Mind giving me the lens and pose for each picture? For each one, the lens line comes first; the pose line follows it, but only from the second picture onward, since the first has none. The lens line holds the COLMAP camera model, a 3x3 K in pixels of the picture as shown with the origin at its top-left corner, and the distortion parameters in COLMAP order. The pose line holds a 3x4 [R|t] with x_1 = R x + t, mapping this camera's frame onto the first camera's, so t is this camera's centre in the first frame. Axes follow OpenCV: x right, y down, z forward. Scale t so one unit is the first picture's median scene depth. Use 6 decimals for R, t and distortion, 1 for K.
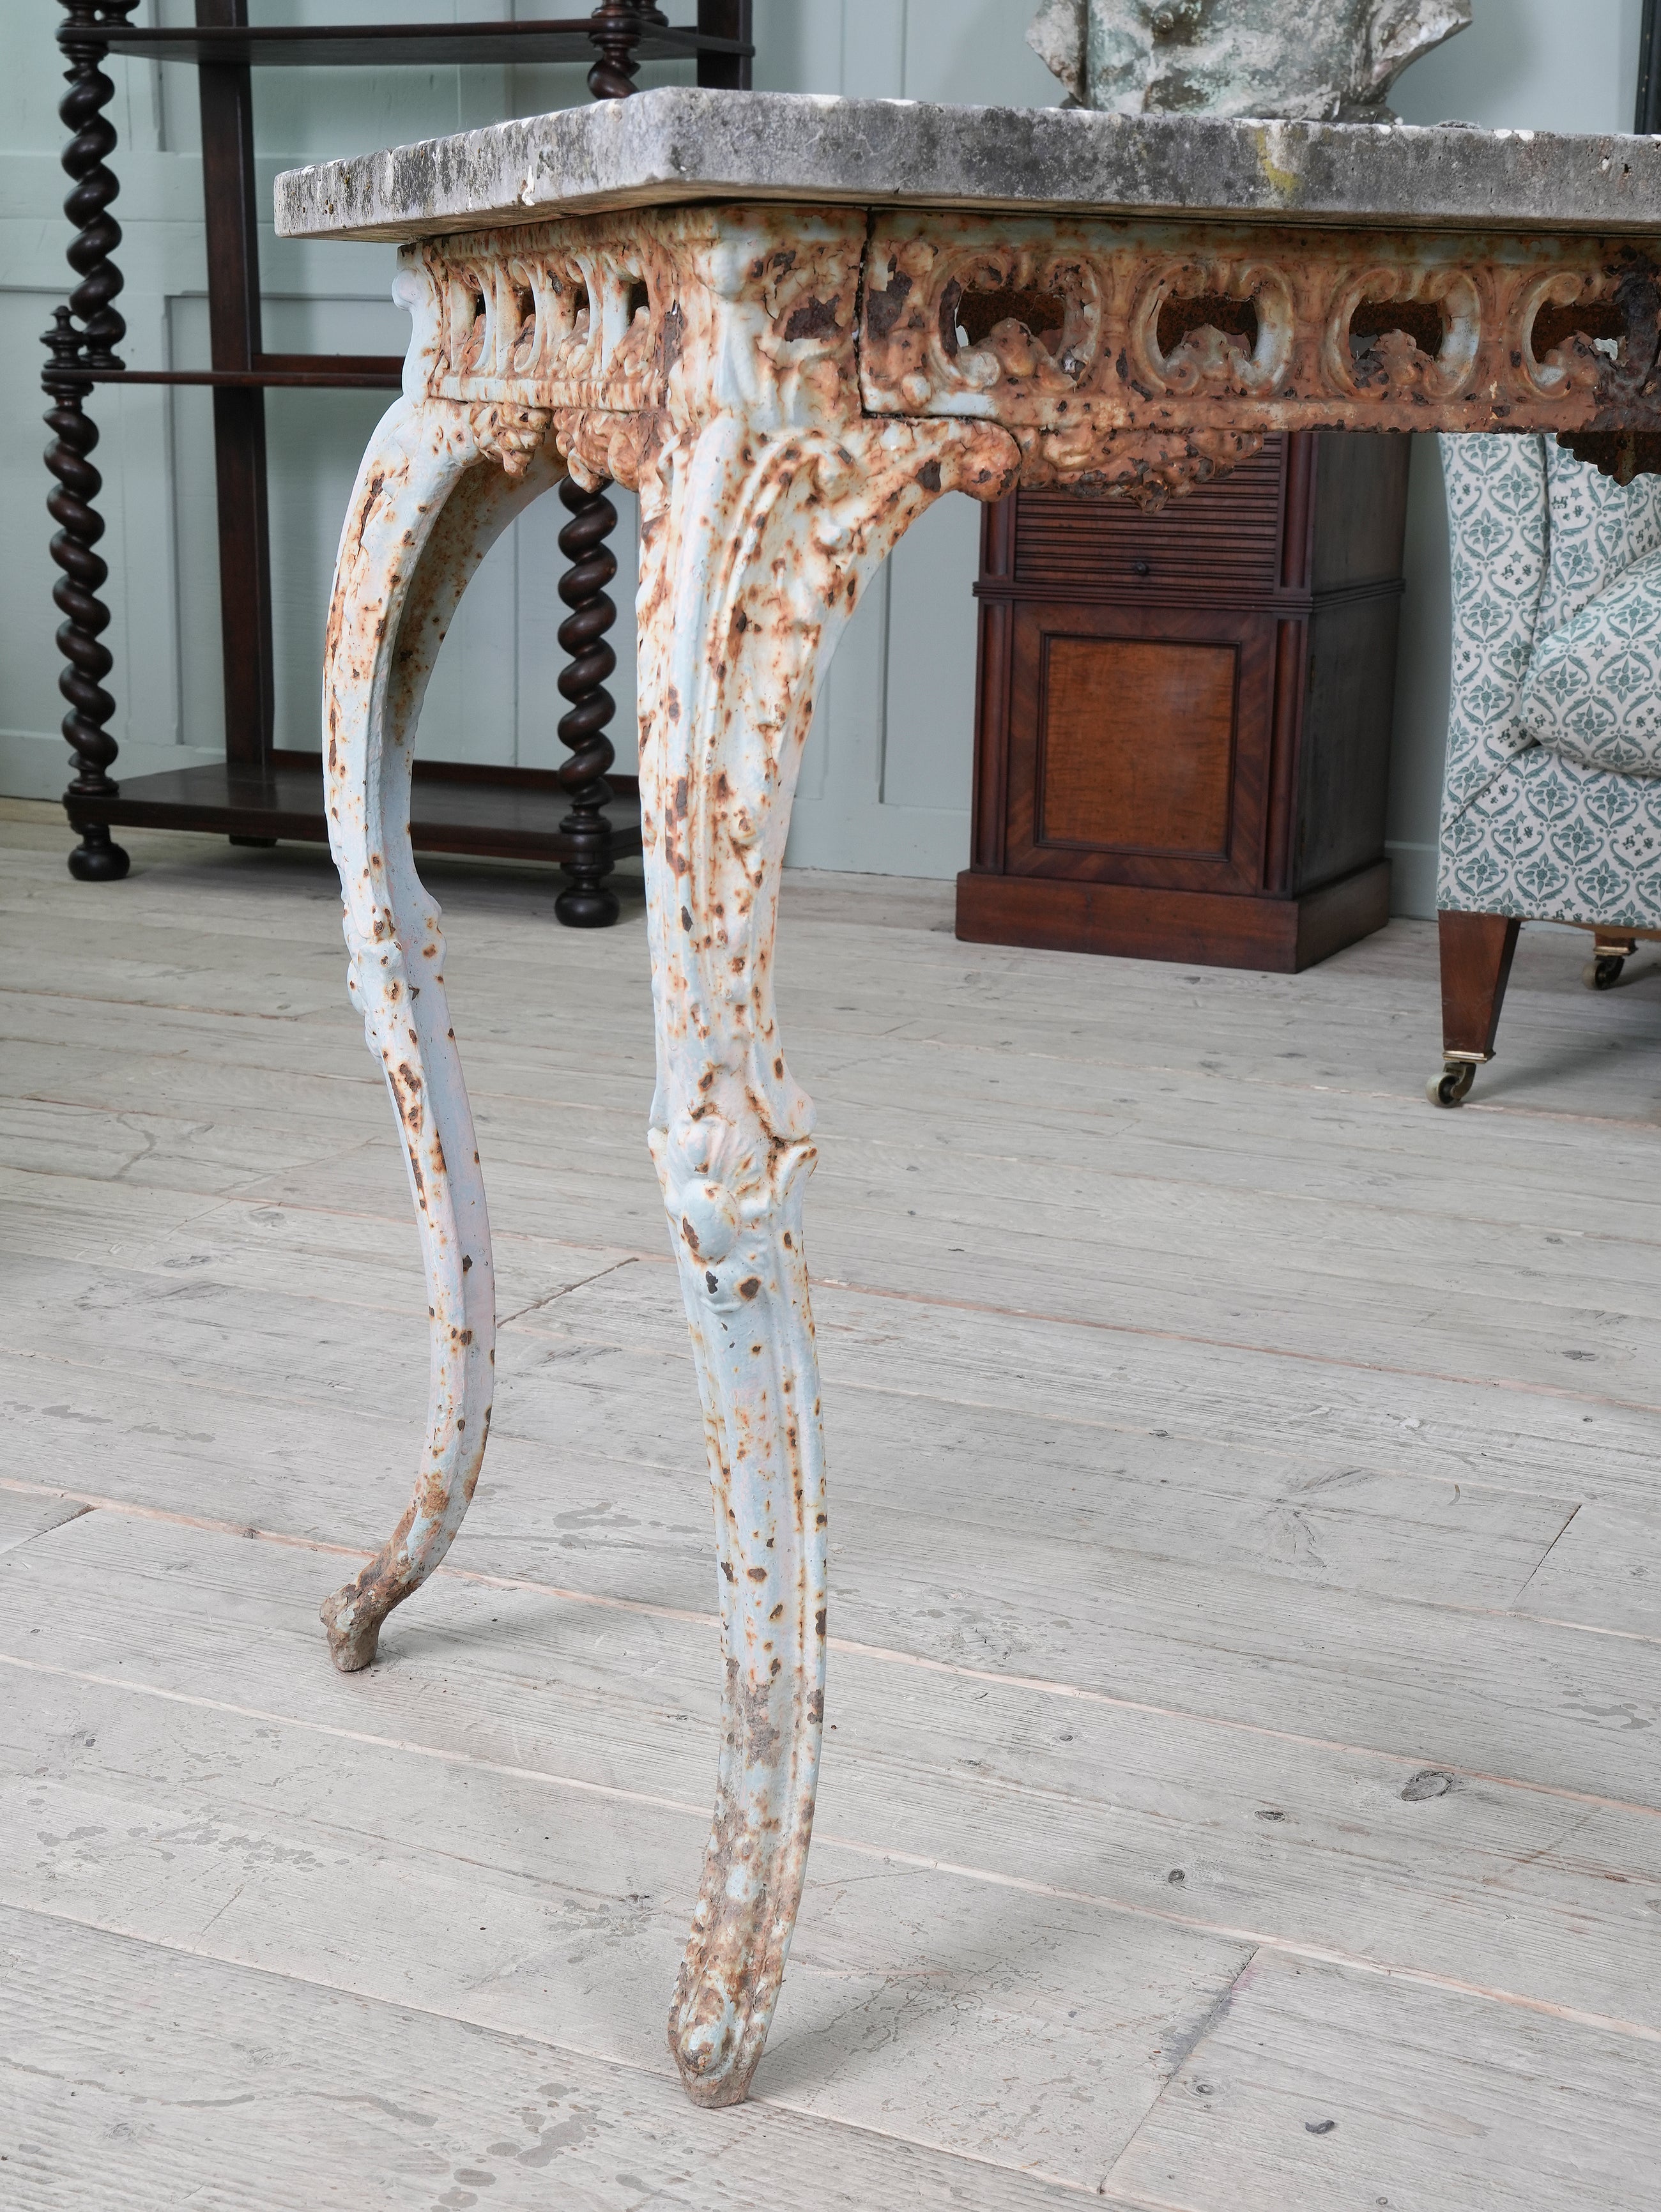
lens RADIAL K [[3166.5, 0, 825.9], [0, 3166.5, 1110.9], [0, 0, 1]] dist [0.062210, 0.394606]
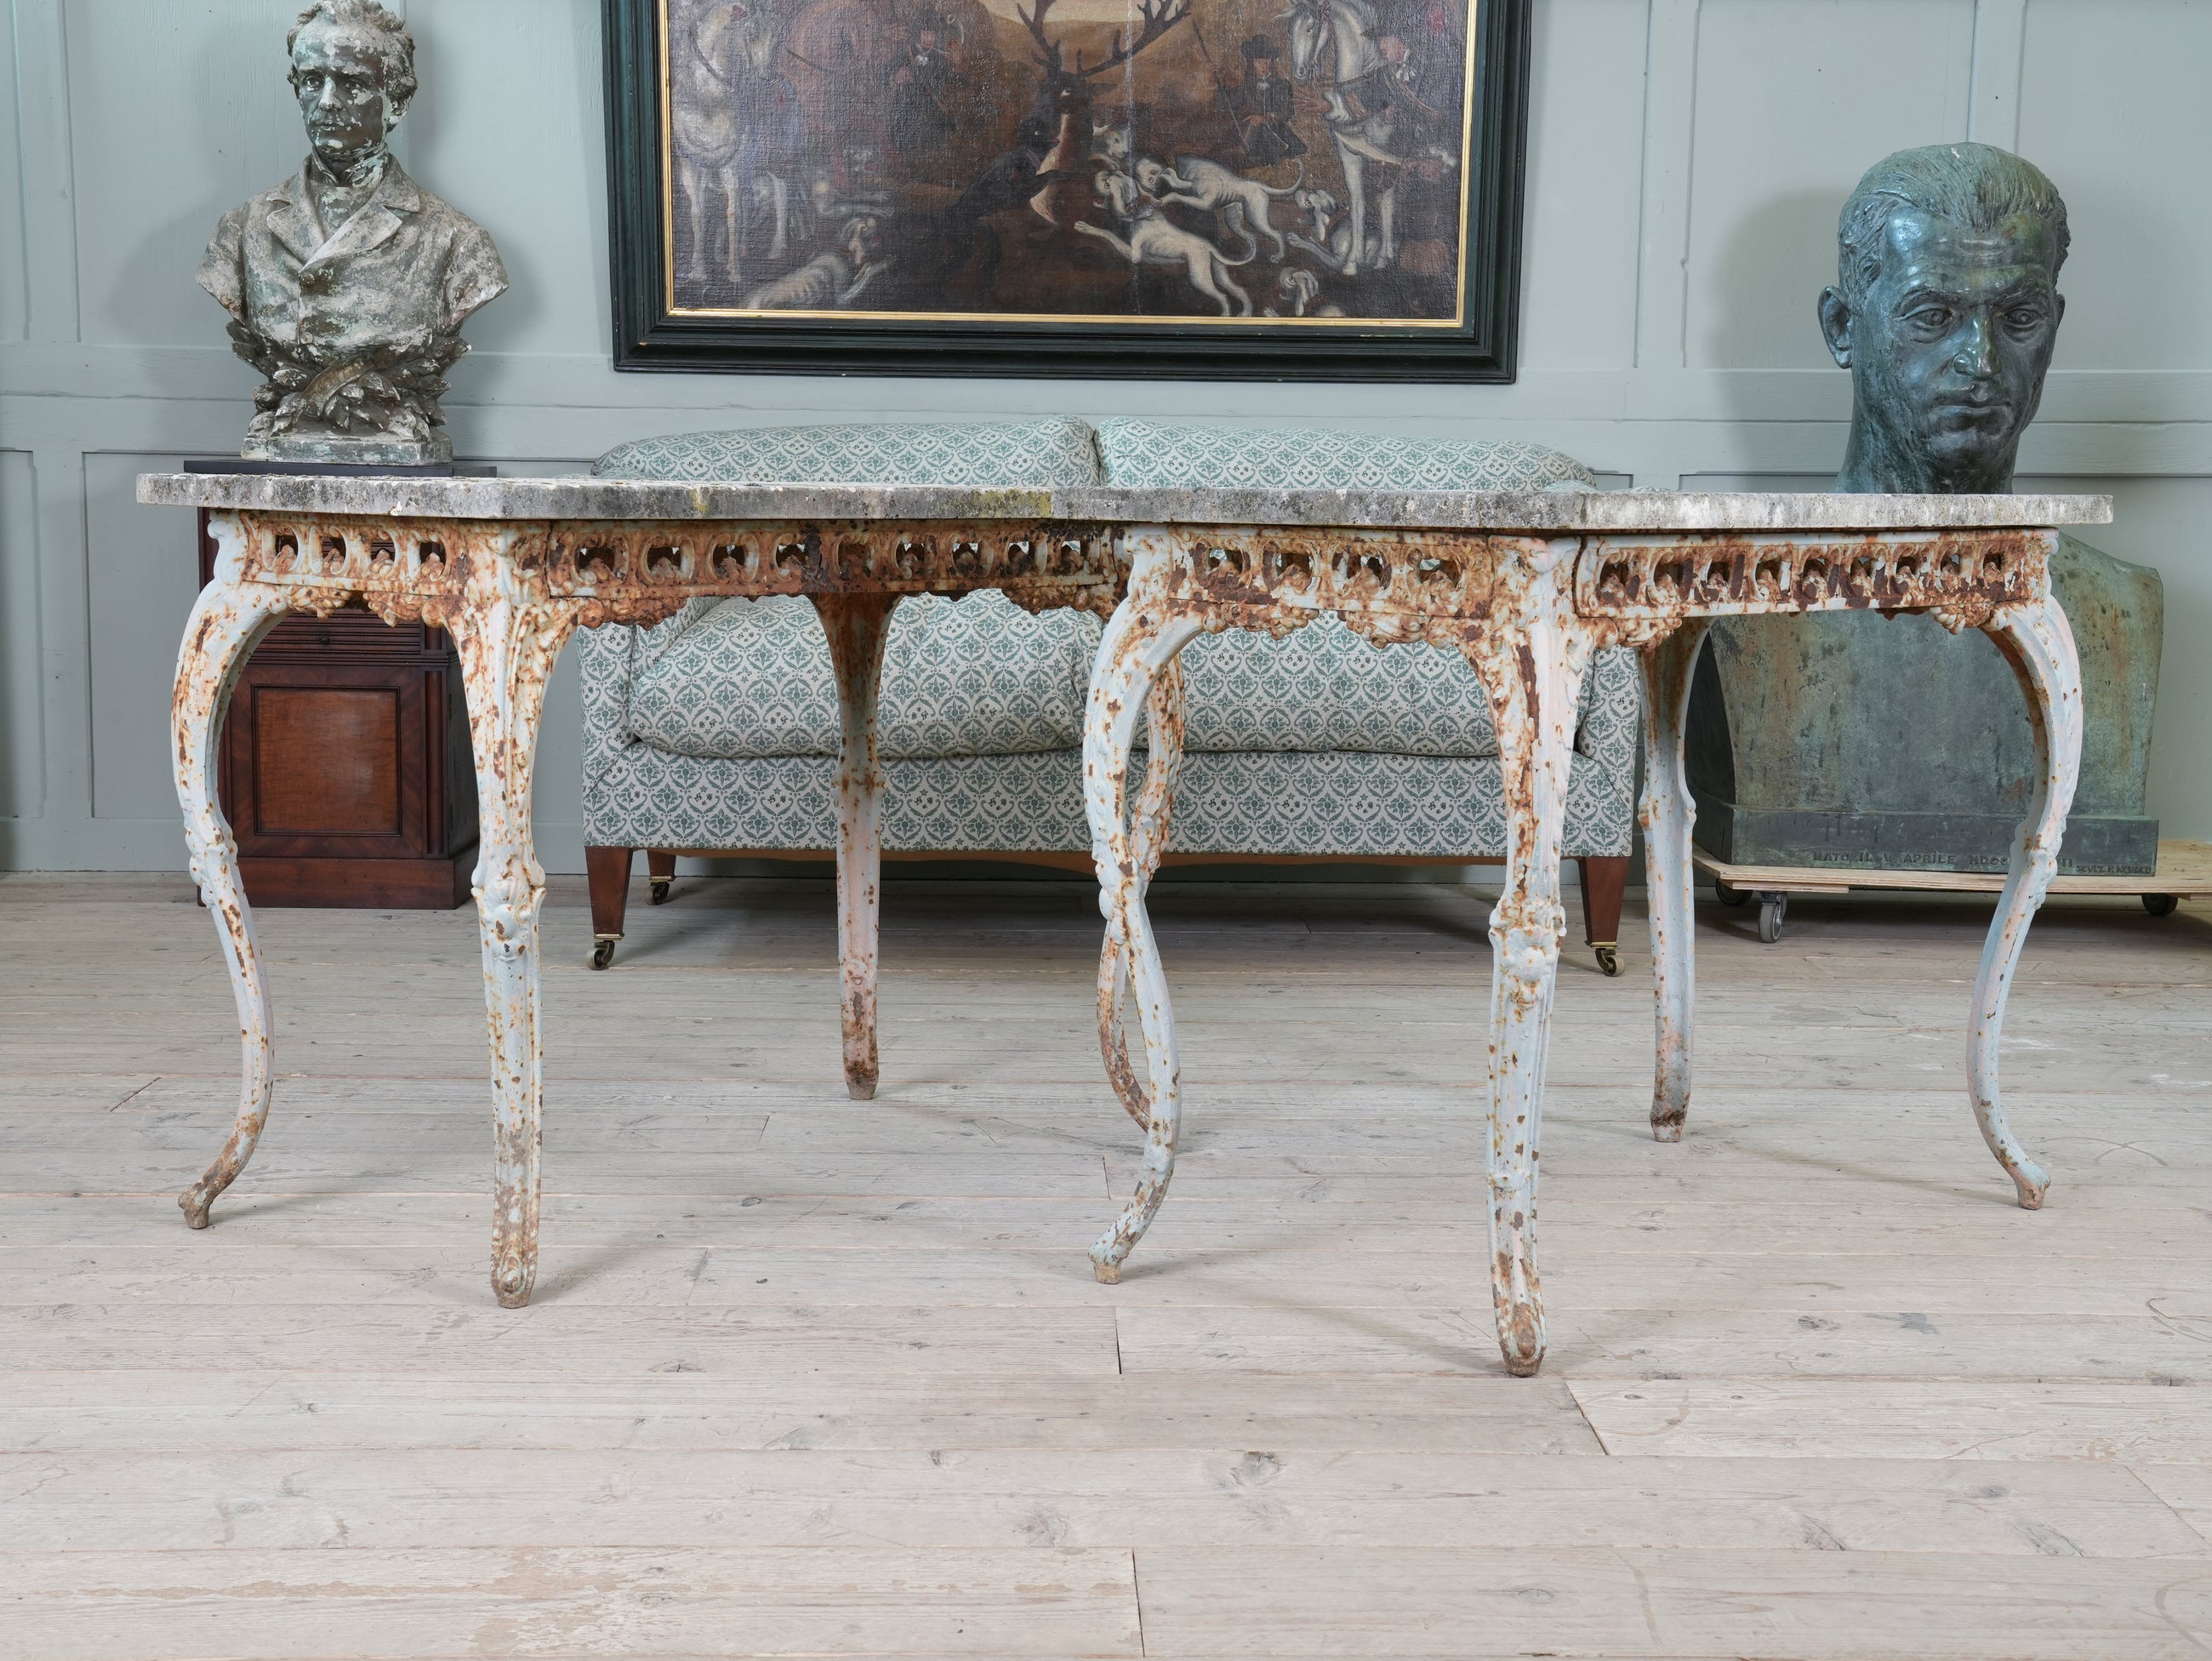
lens RADIAL K [[3119.0, 0, 1085.8], [0, 3119.0, 829.2], [0, 0, 1]] dist [0.111780, 0.134807]
pose [[0.900831, -0.060062, 0.429996, -0.636577], [0.102796, 0.991731, -0.076828, 0.186118], [-0.421826, 0.113411, 0.899556, -1.304314]]
